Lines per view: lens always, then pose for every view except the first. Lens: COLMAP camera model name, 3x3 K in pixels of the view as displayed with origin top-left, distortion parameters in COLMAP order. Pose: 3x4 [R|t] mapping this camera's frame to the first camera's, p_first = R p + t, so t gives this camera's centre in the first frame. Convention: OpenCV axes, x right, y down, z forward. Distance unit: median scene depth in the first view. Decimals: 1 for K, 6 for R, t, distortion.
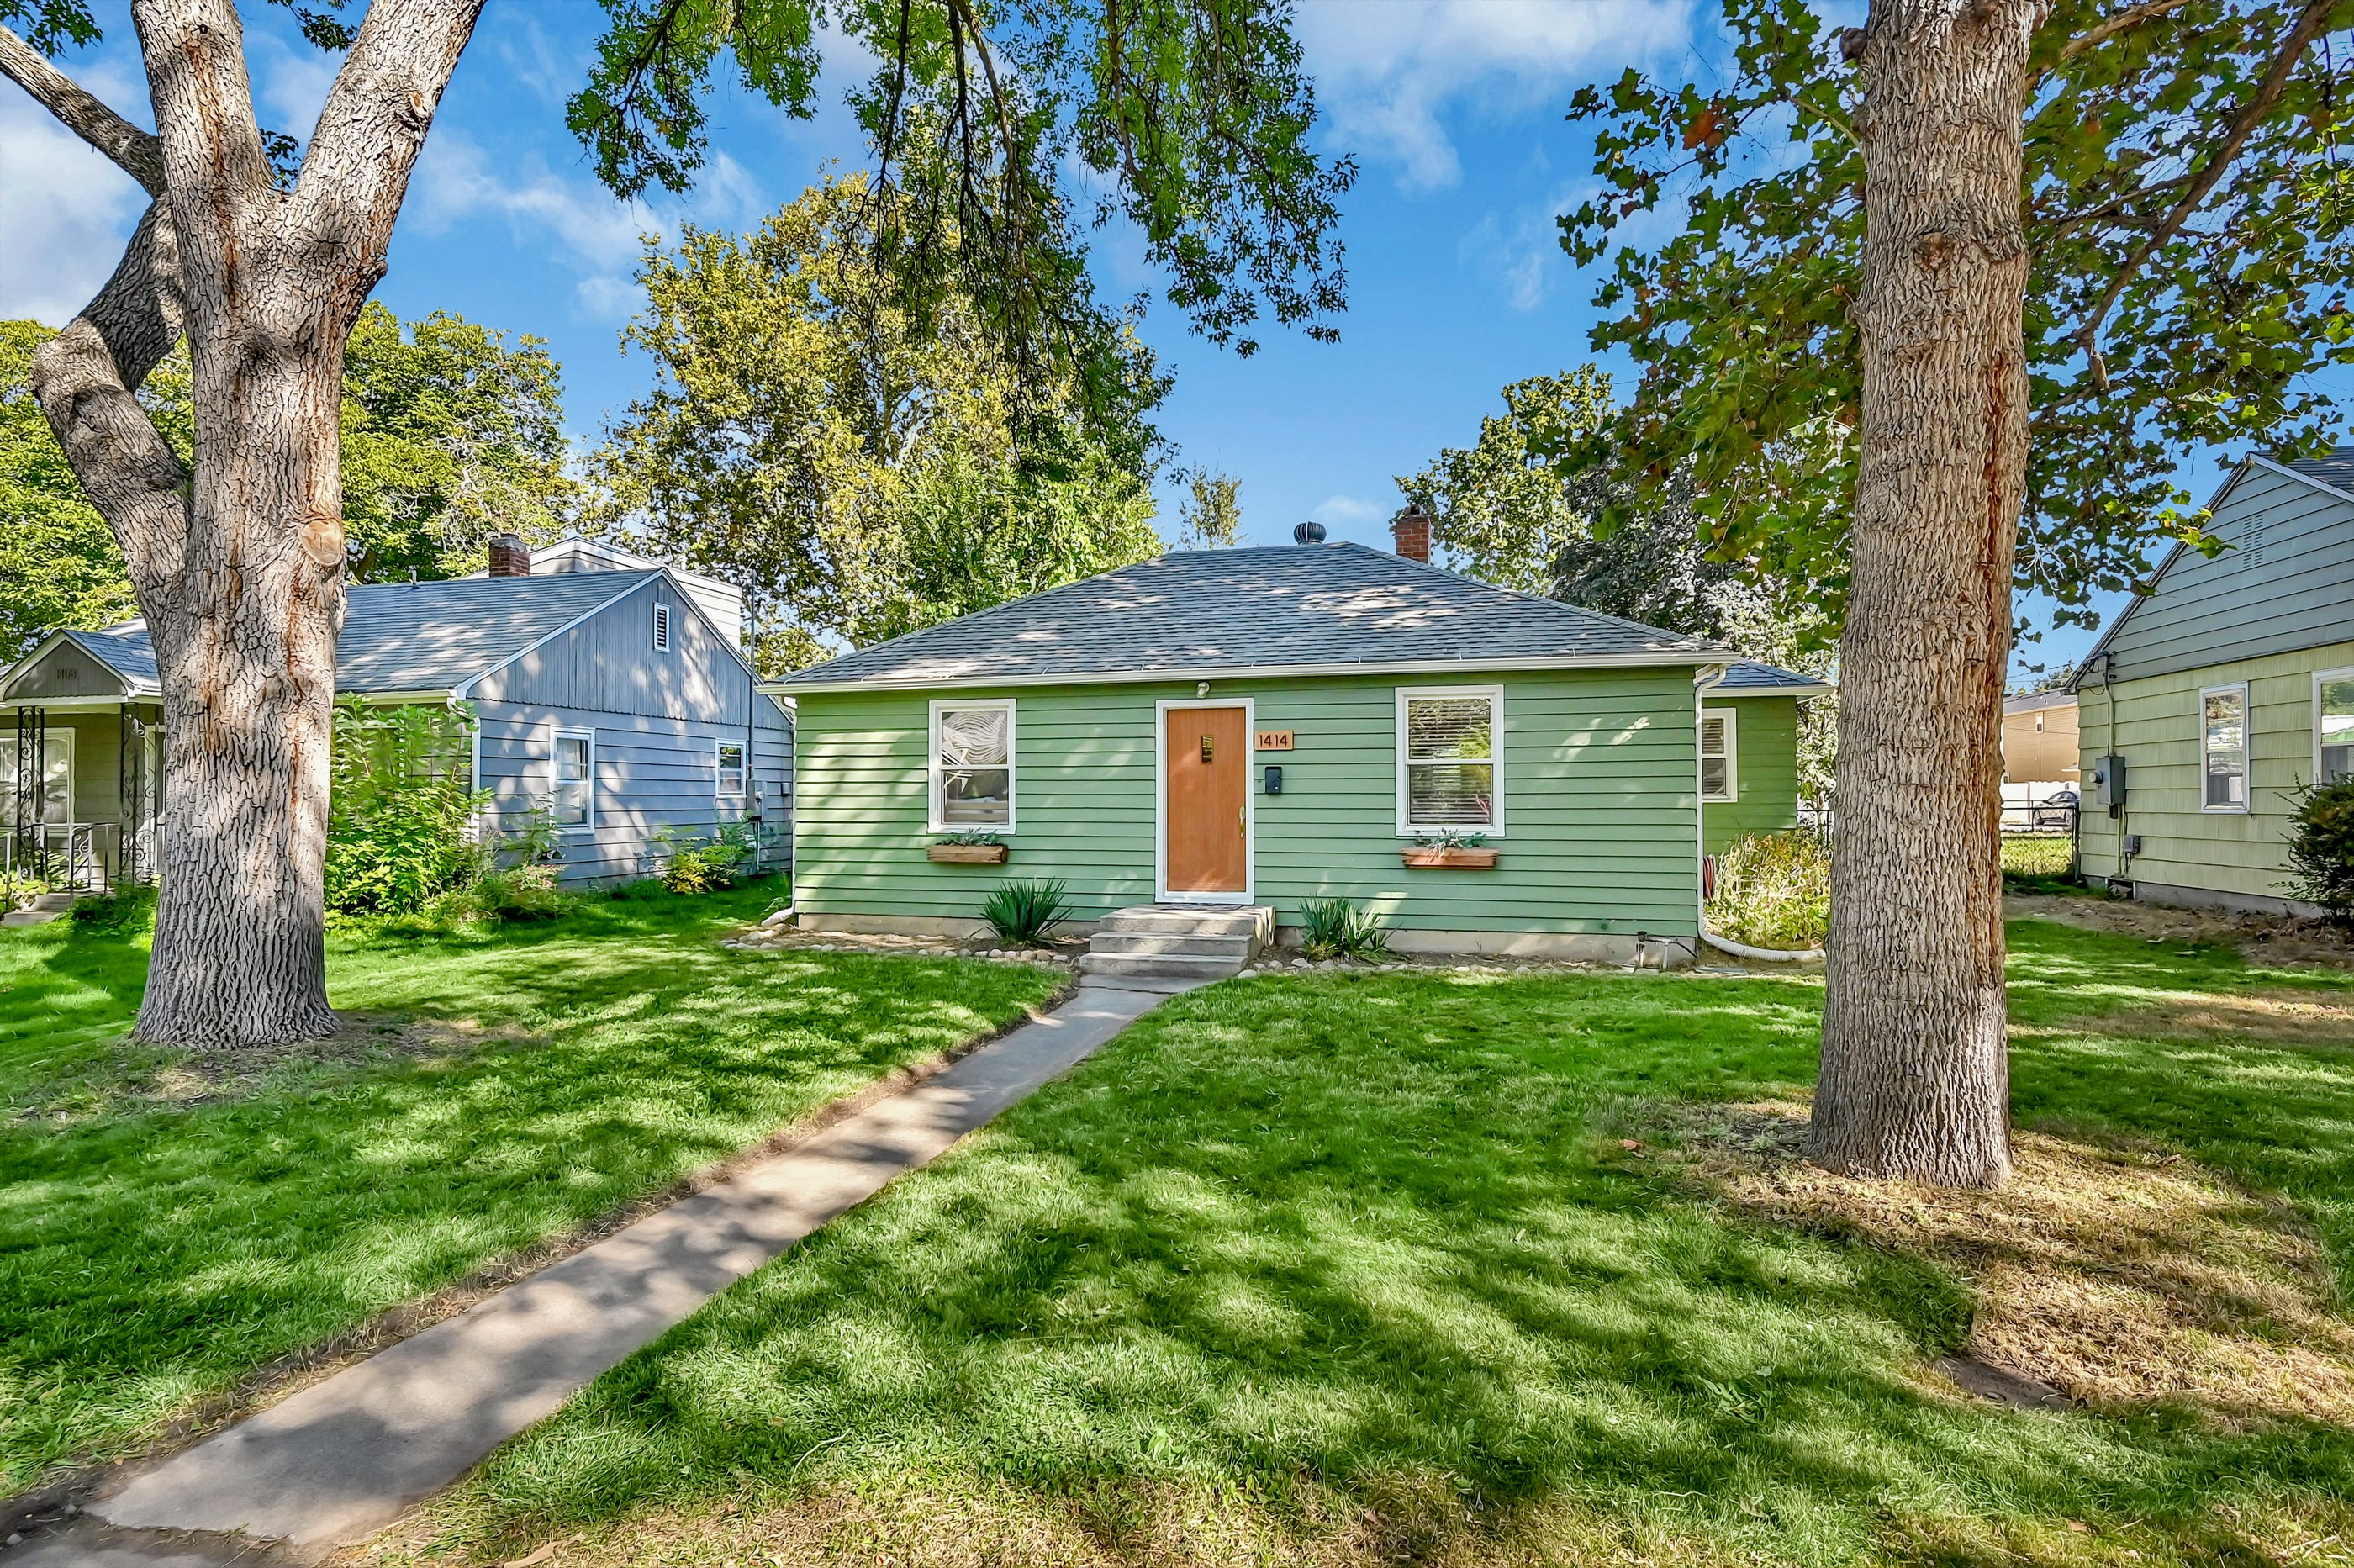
lens RADIAL K [[1143.2, 0, 1168.9], [0, 1143.2, 787.8], [0, 0, 1]] dist [-0.001682, -0.000636]
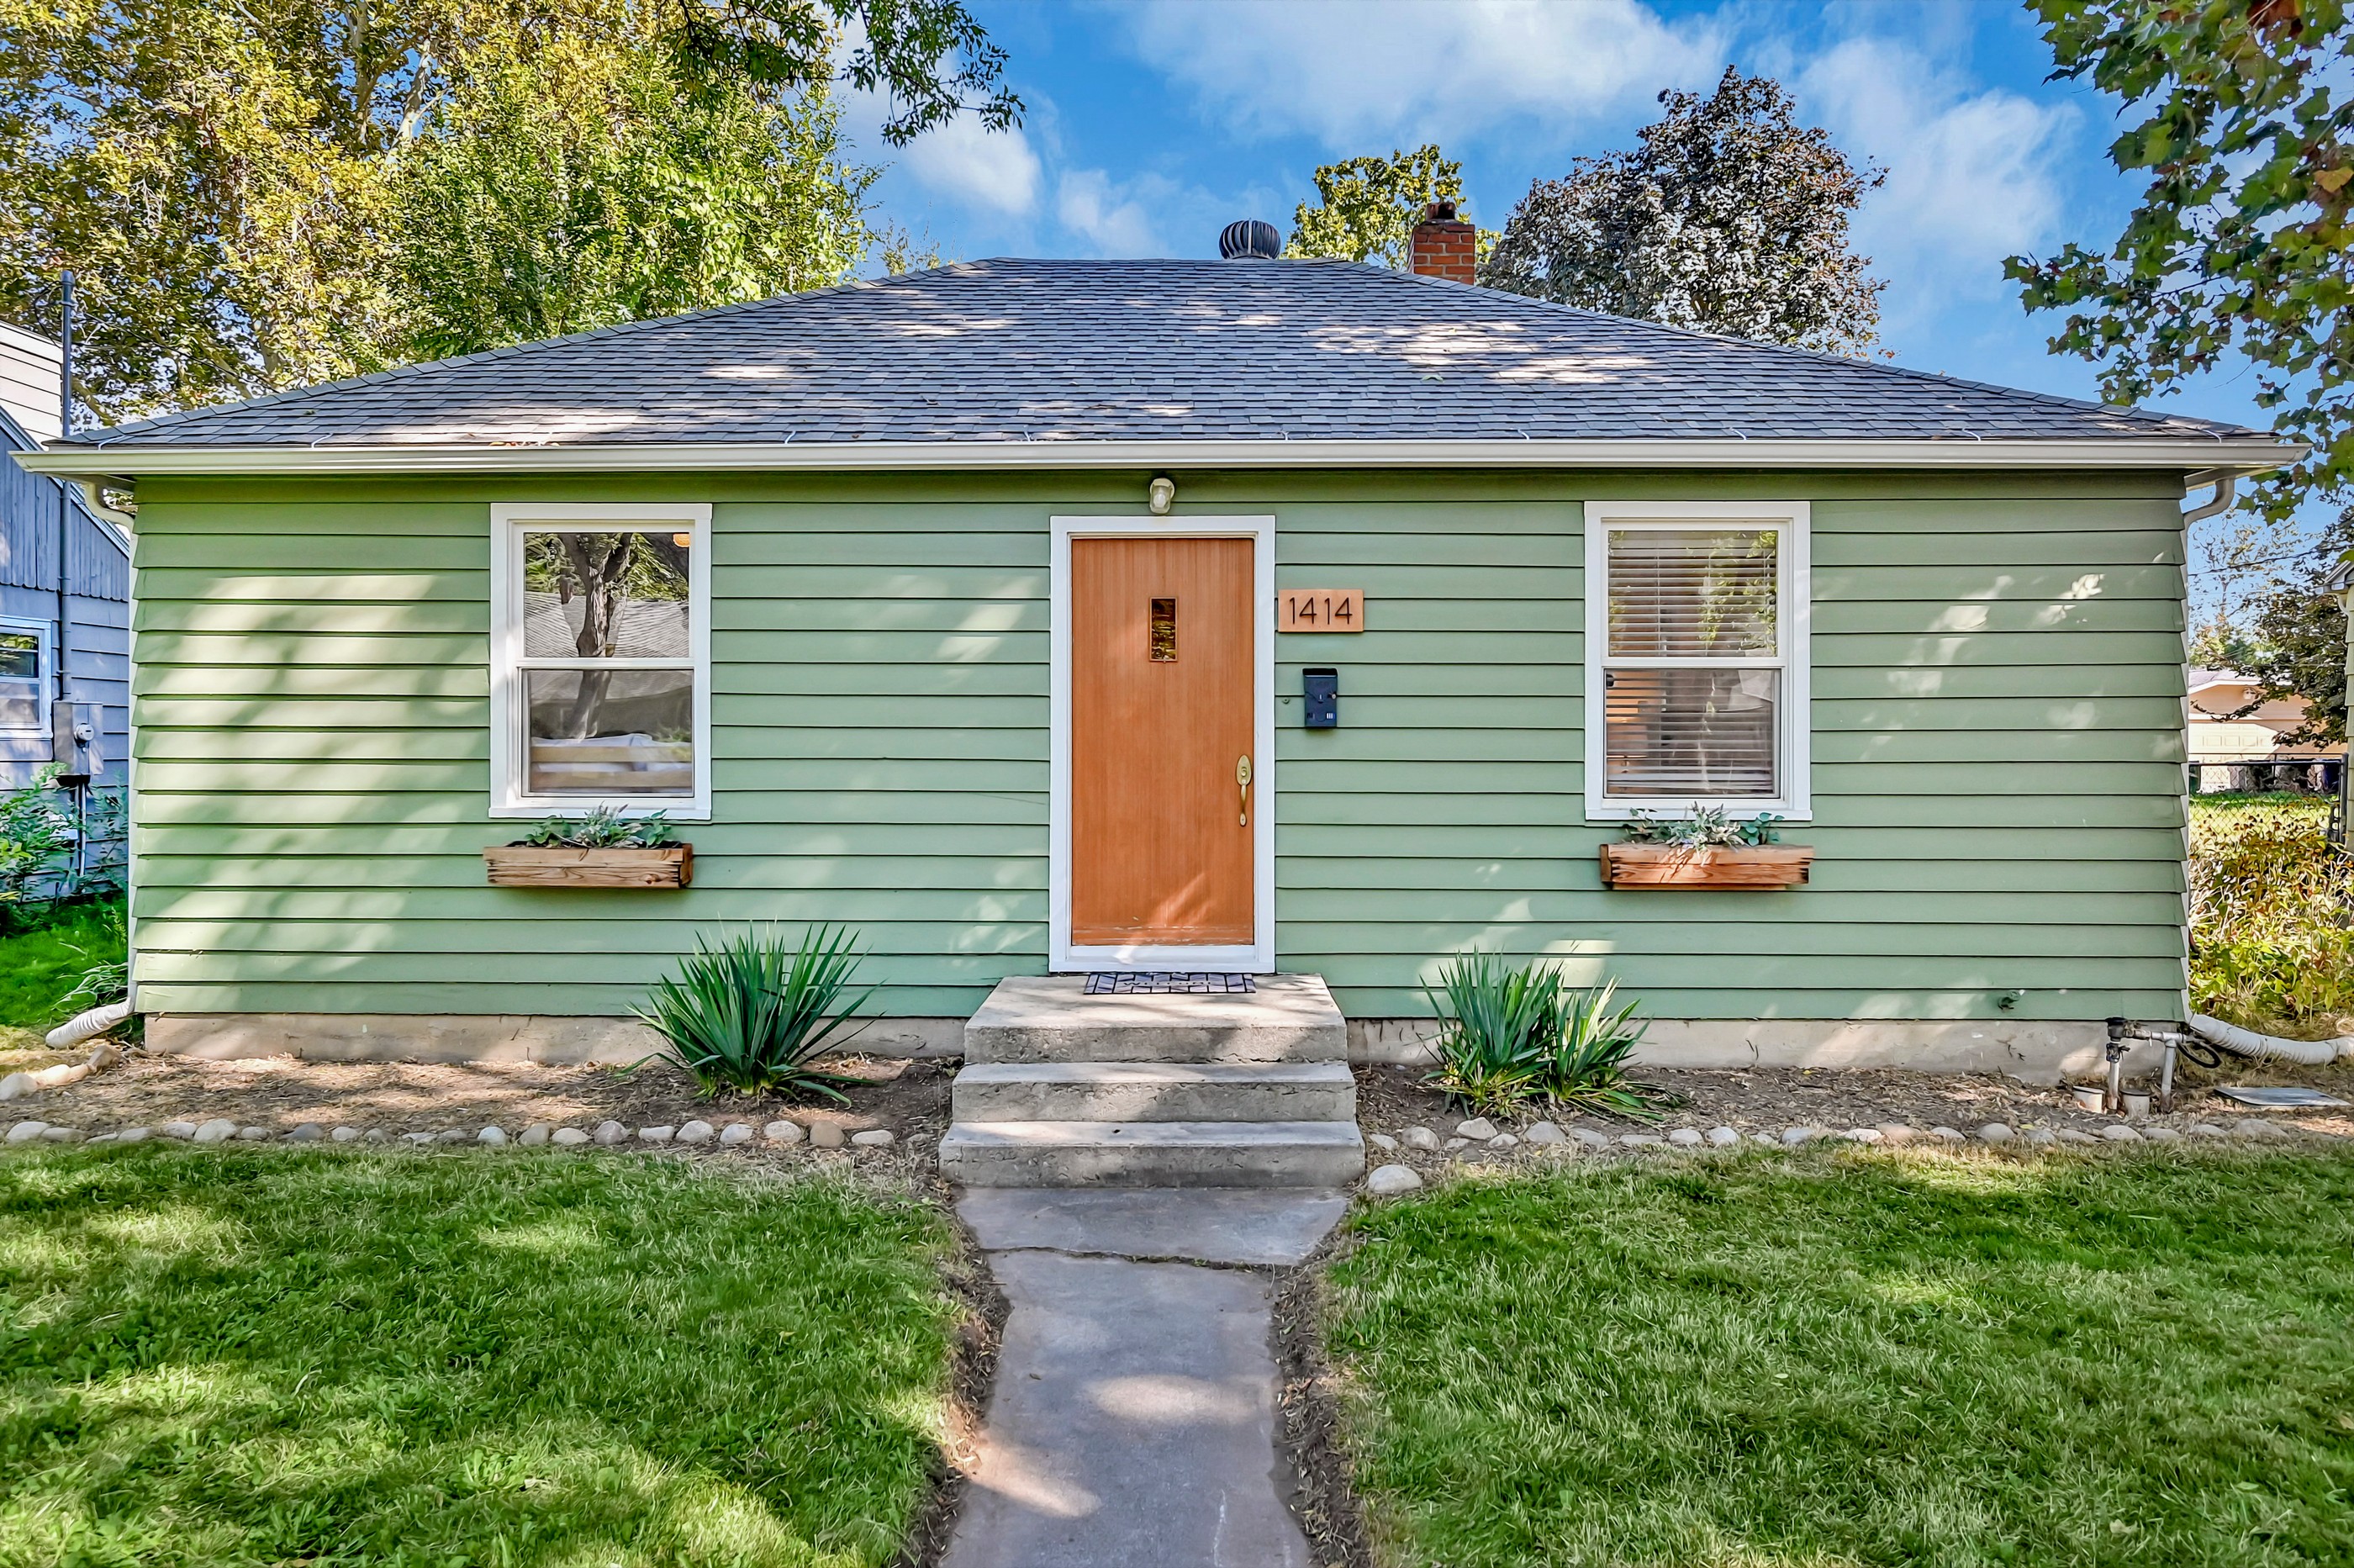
lens RADIAL K [[1527.3, 0, 1173.0], [0, 1527.3, 763.6], [0, 0, 1]] dist [-0.003990, 0.005405]
pose [[0.969330, 0.001526, 0.245757, -0.106359], [-0.006016, 0.999828, 0.017518, 0.008417], [-0.245688, -0.018459, 0.969173, 0.399432]]
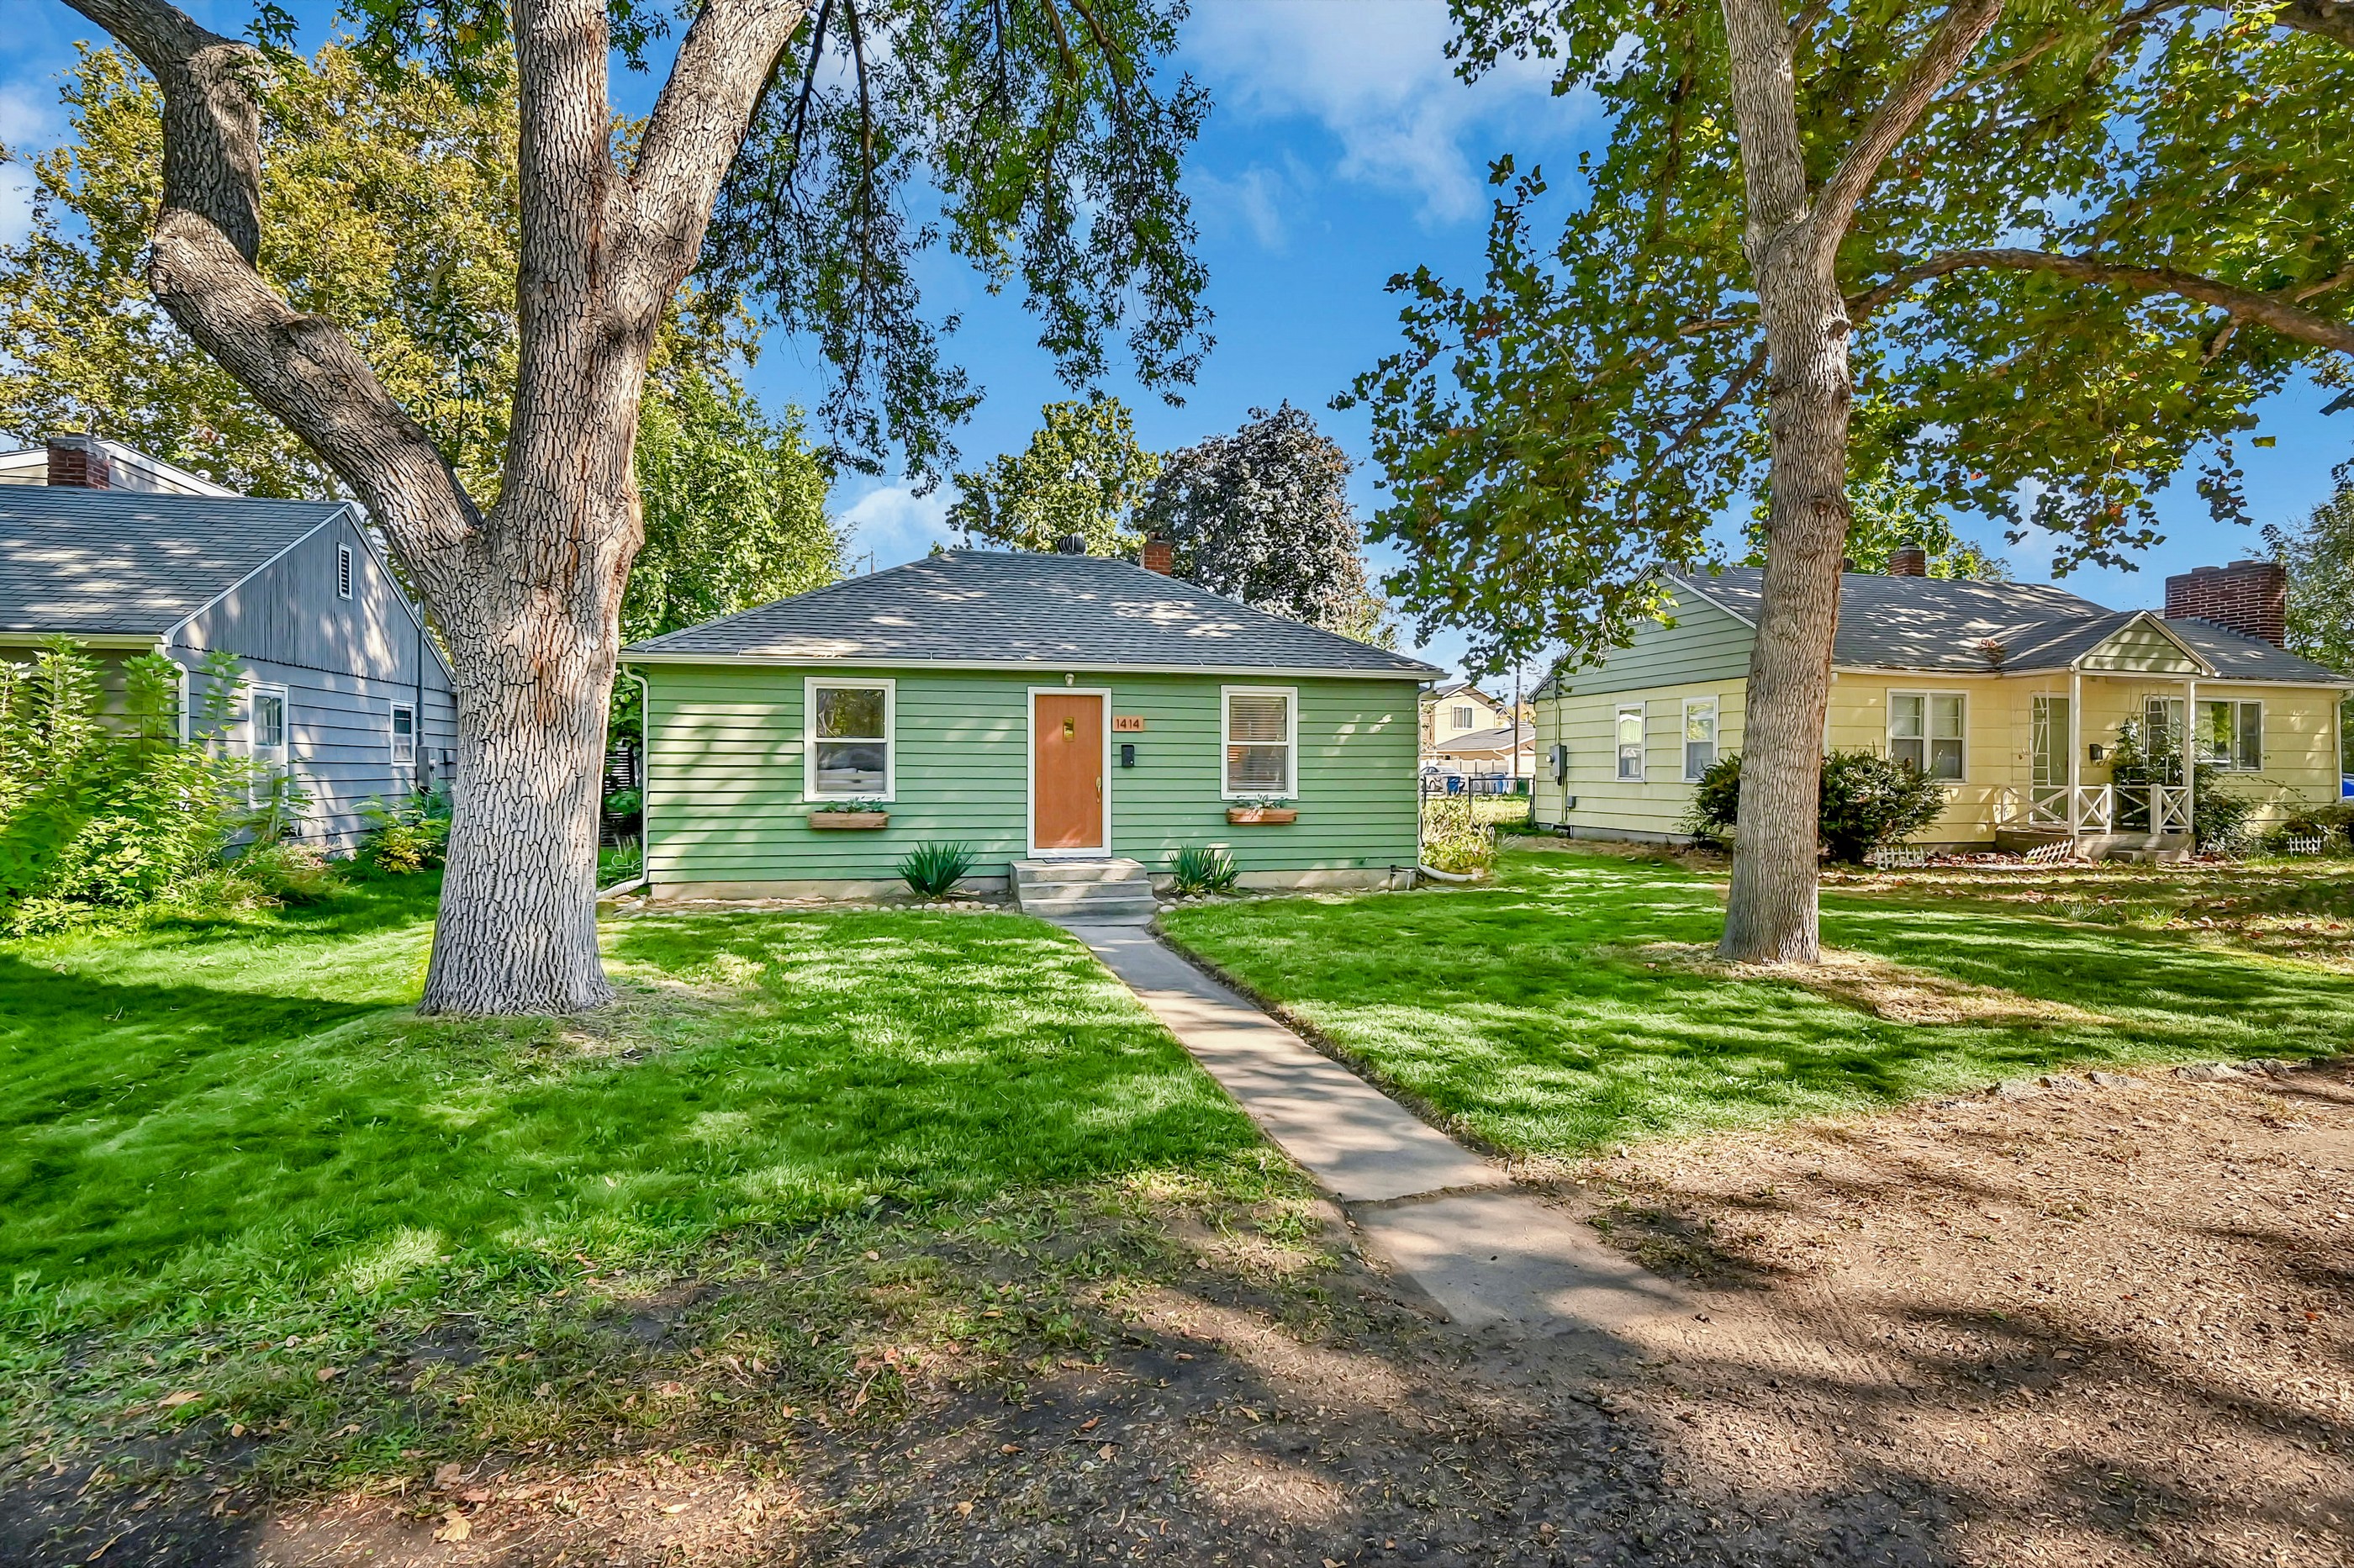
lens RADIAL K [[1080.3, 0, 1185.3], [0, 1080.3, 788.8], [0, 0, 1]] dist [-0.001457, 0.000136]
pose [[0.878850, -0.003990, 0.477082, -0.384346], [-0.009113, 0.999642, 0.025148, -0.000881], [-0.477012, -0.026450, 0.878499, -0.052887]]
